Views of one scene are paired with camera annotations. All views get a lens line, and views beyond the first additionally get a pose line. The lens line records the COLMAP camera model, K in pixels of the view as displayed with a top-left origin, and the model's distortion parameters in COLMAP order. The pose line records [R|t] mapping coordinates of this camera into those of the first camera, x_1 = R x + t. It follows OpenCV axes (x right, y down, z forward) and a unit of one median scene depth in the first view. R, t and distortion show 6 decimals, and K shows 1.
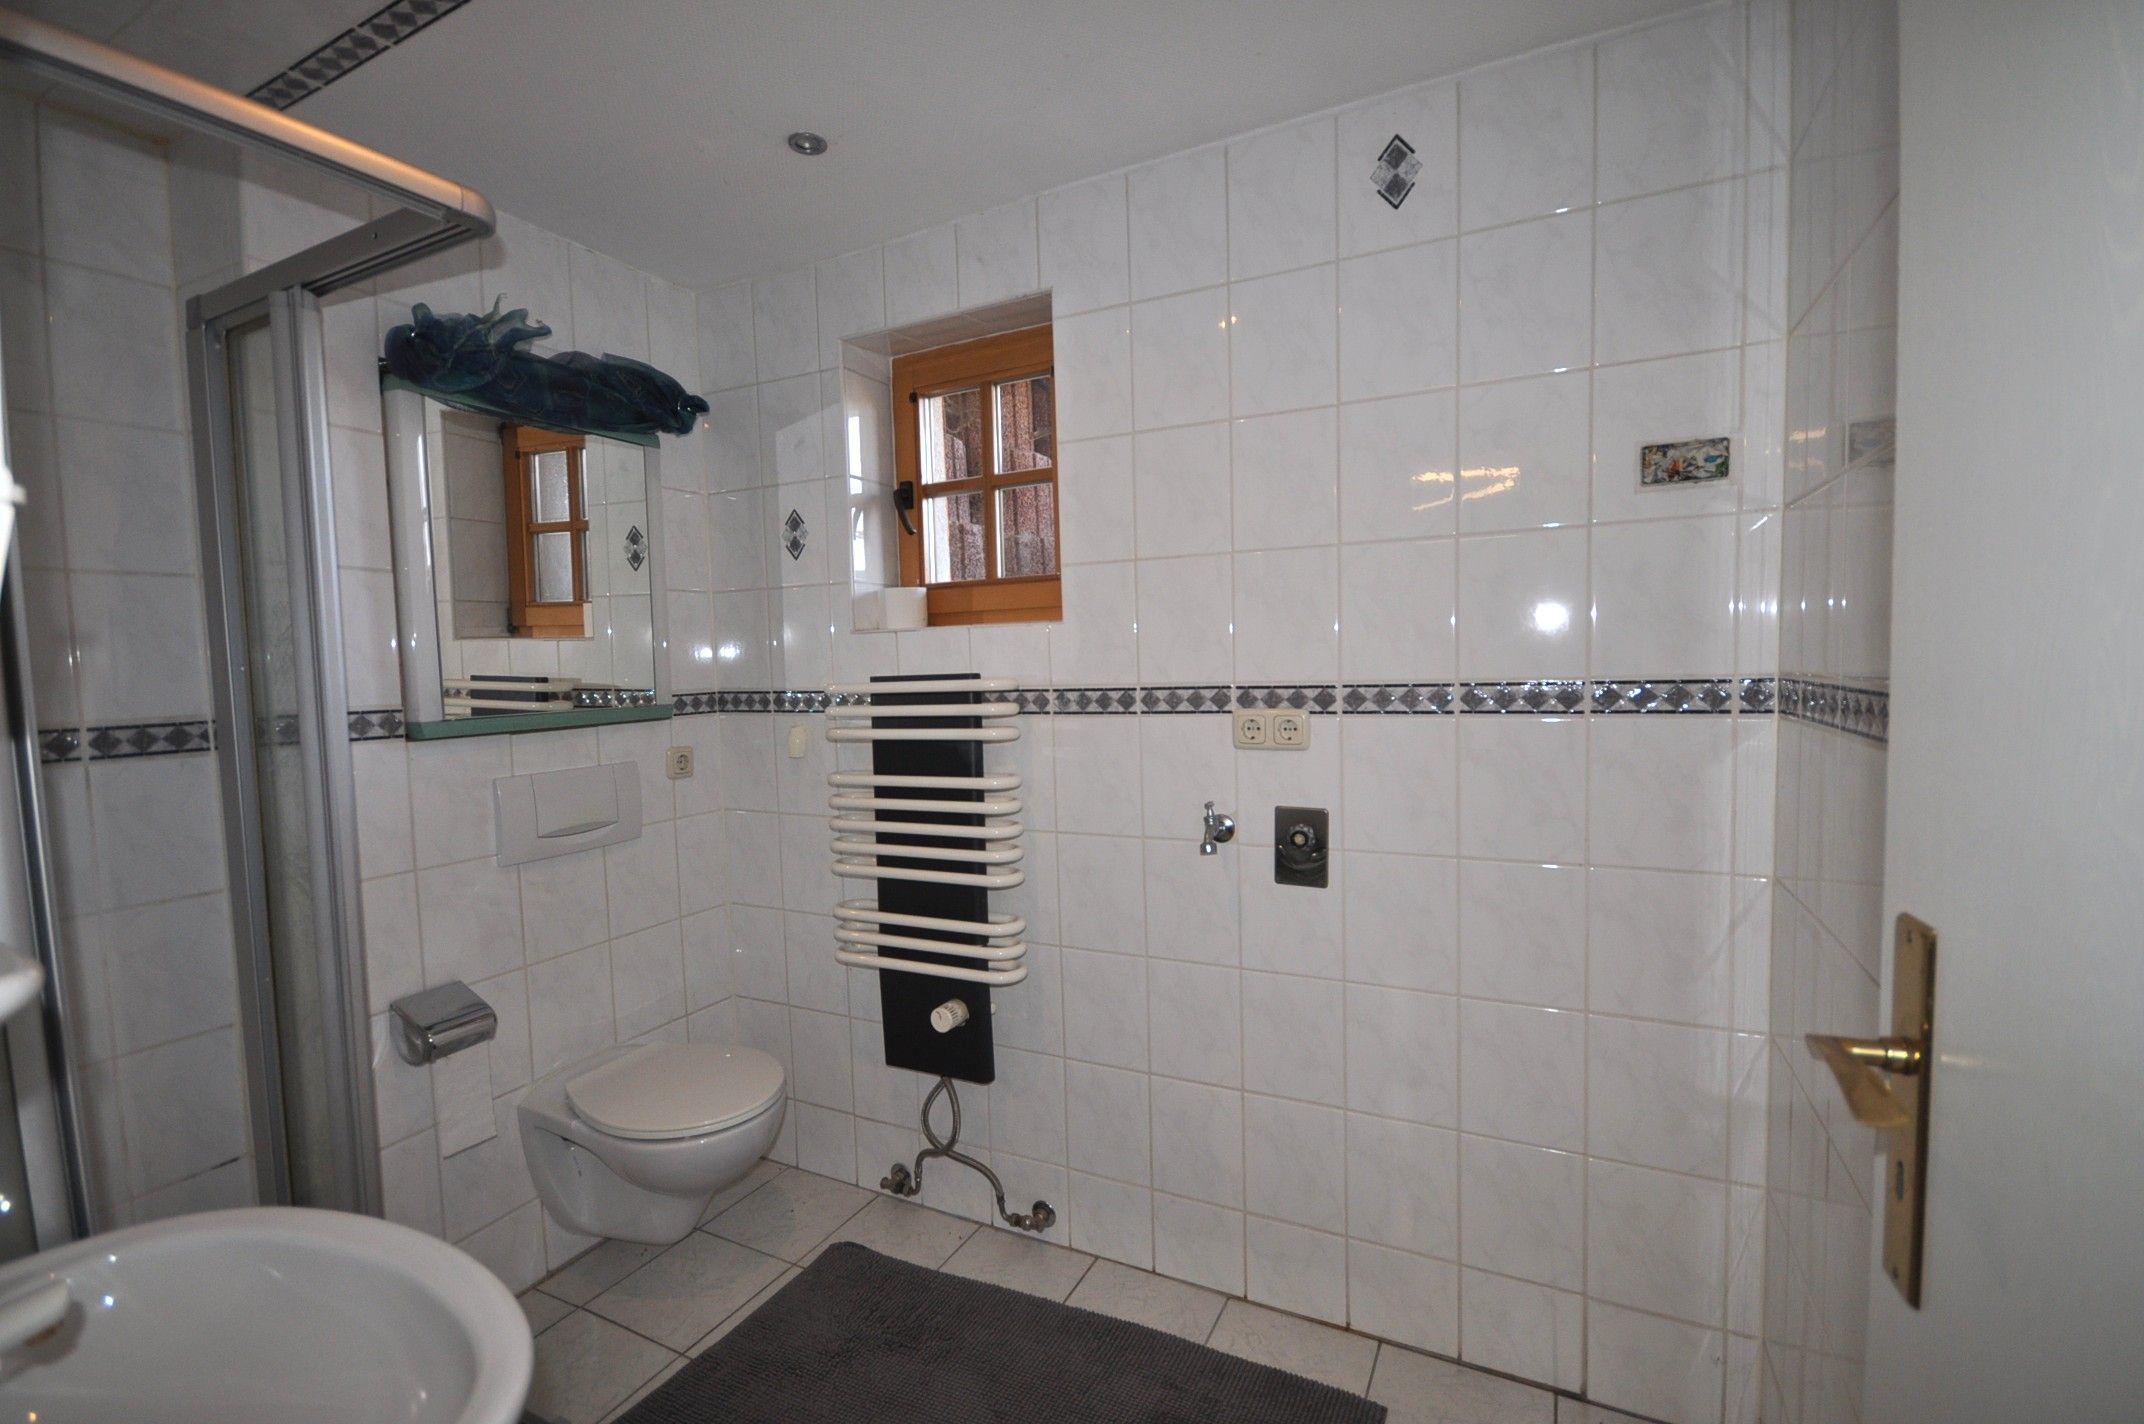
lens RADIAL K [[940.3, 0, 1073.1], [0, 940.3, 717.7], [0, 0, 1]] dist [-0.001776, -0.000464]
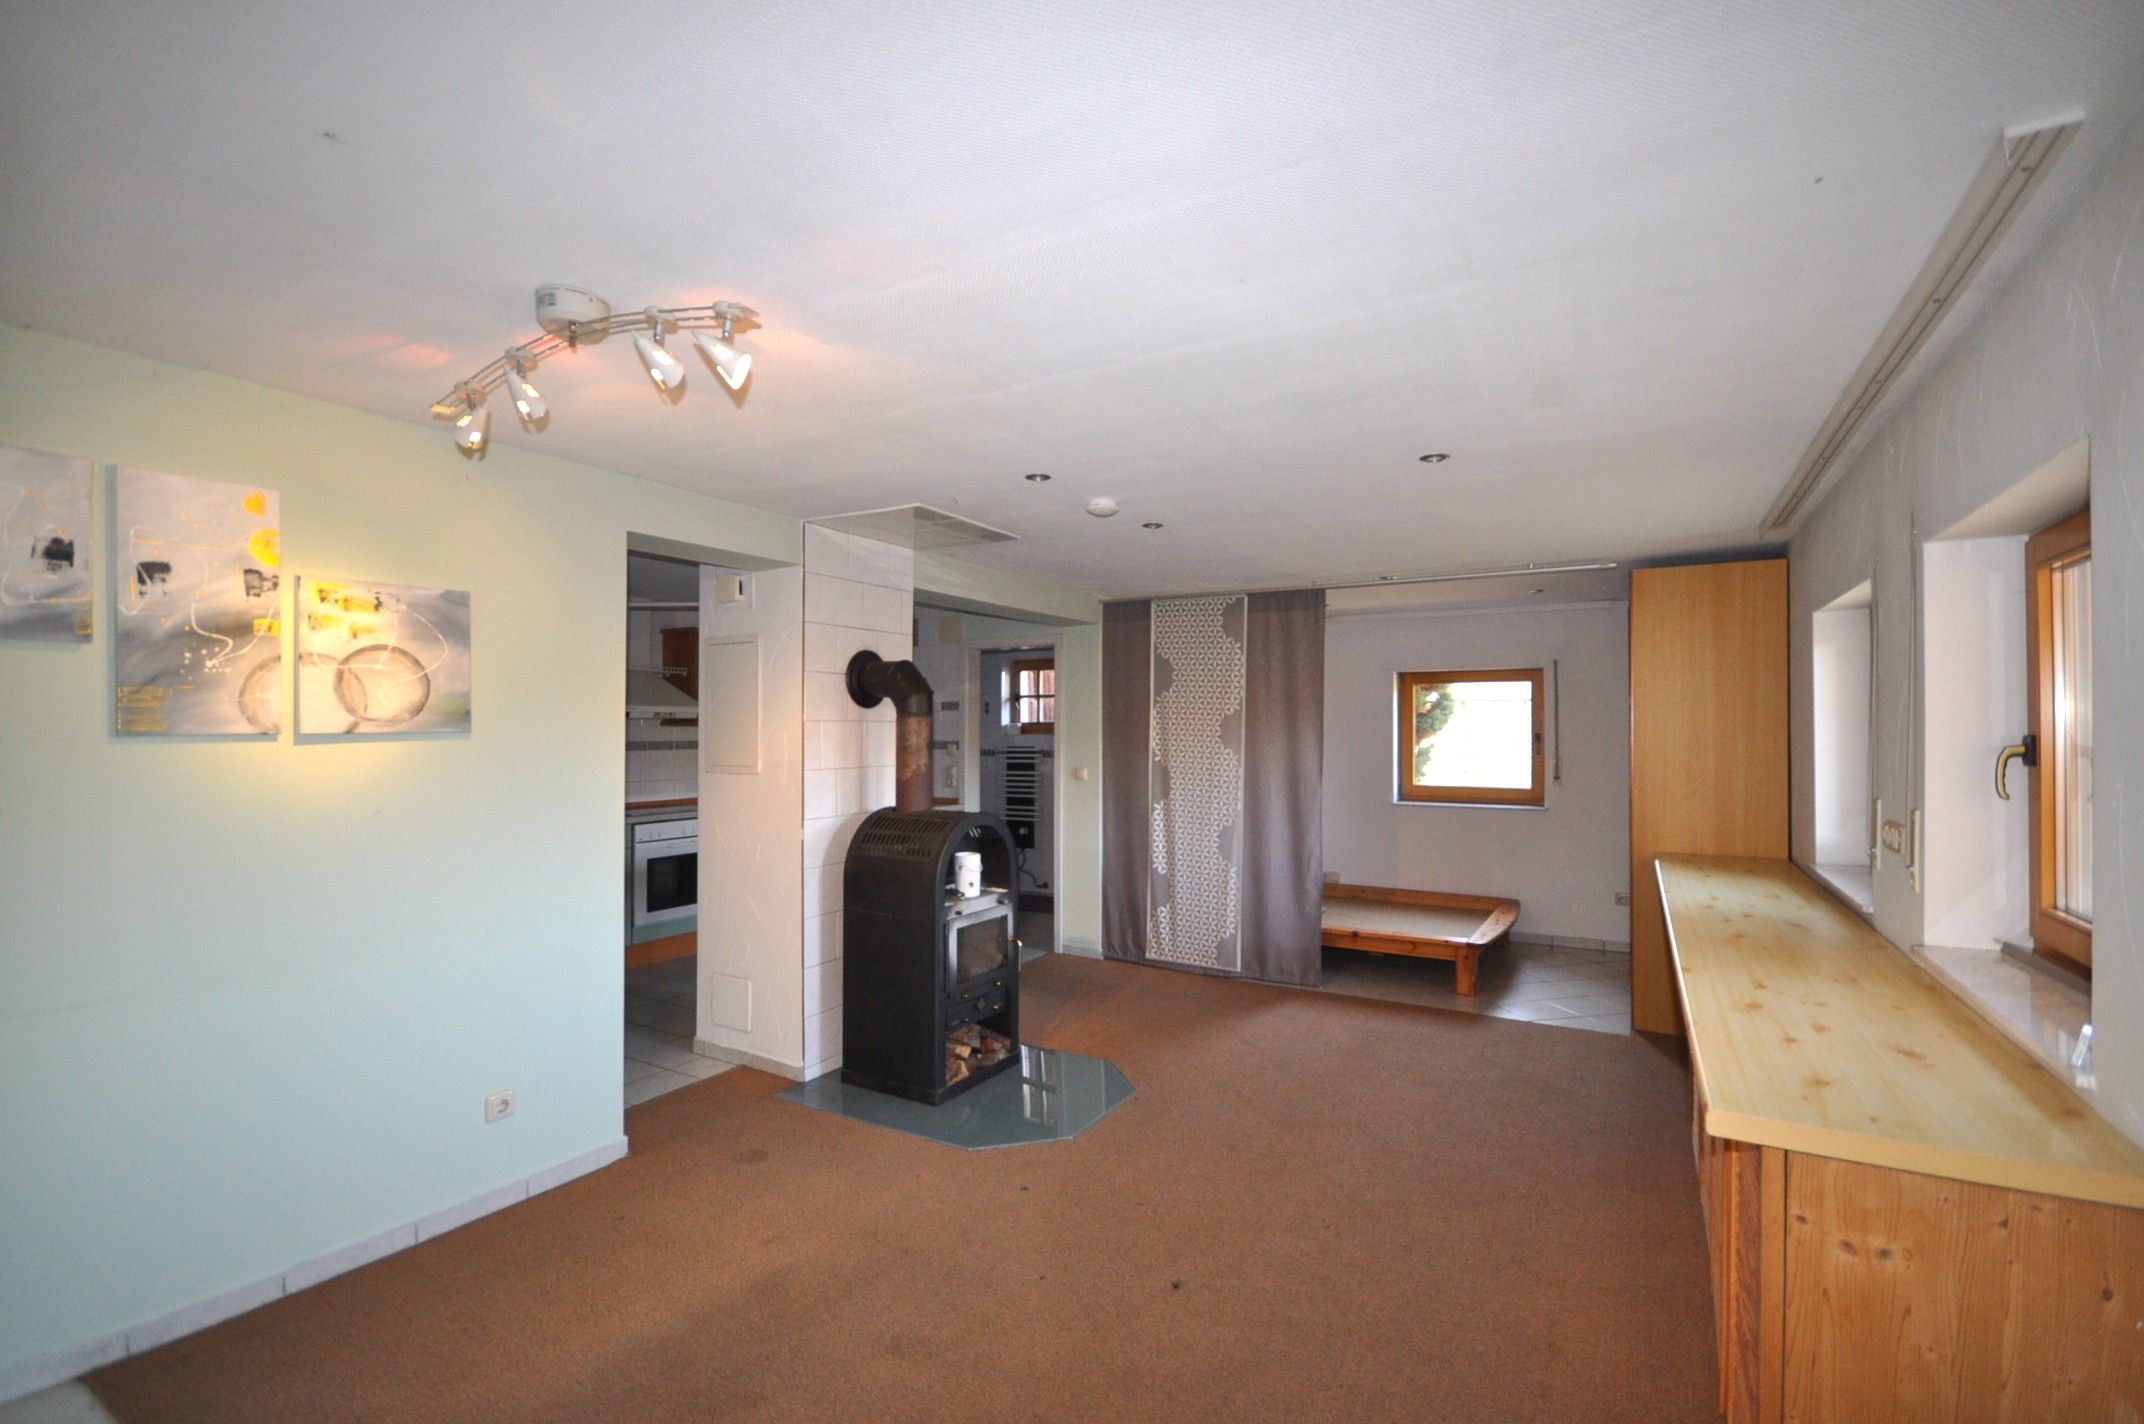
lens RADIAL K [[940.3, 0, 1073.1], [0, 940.3, 719.1], [0, 0, 1]] dist [-0.001776, -0.000464]
pose [[0.997372, 0.037335, -0.062097, 0.307108], [-0.041474, 0.996907, -0.066759, 0.094799], [0.059412, 0.069159, 0.995835, -2.974022]]
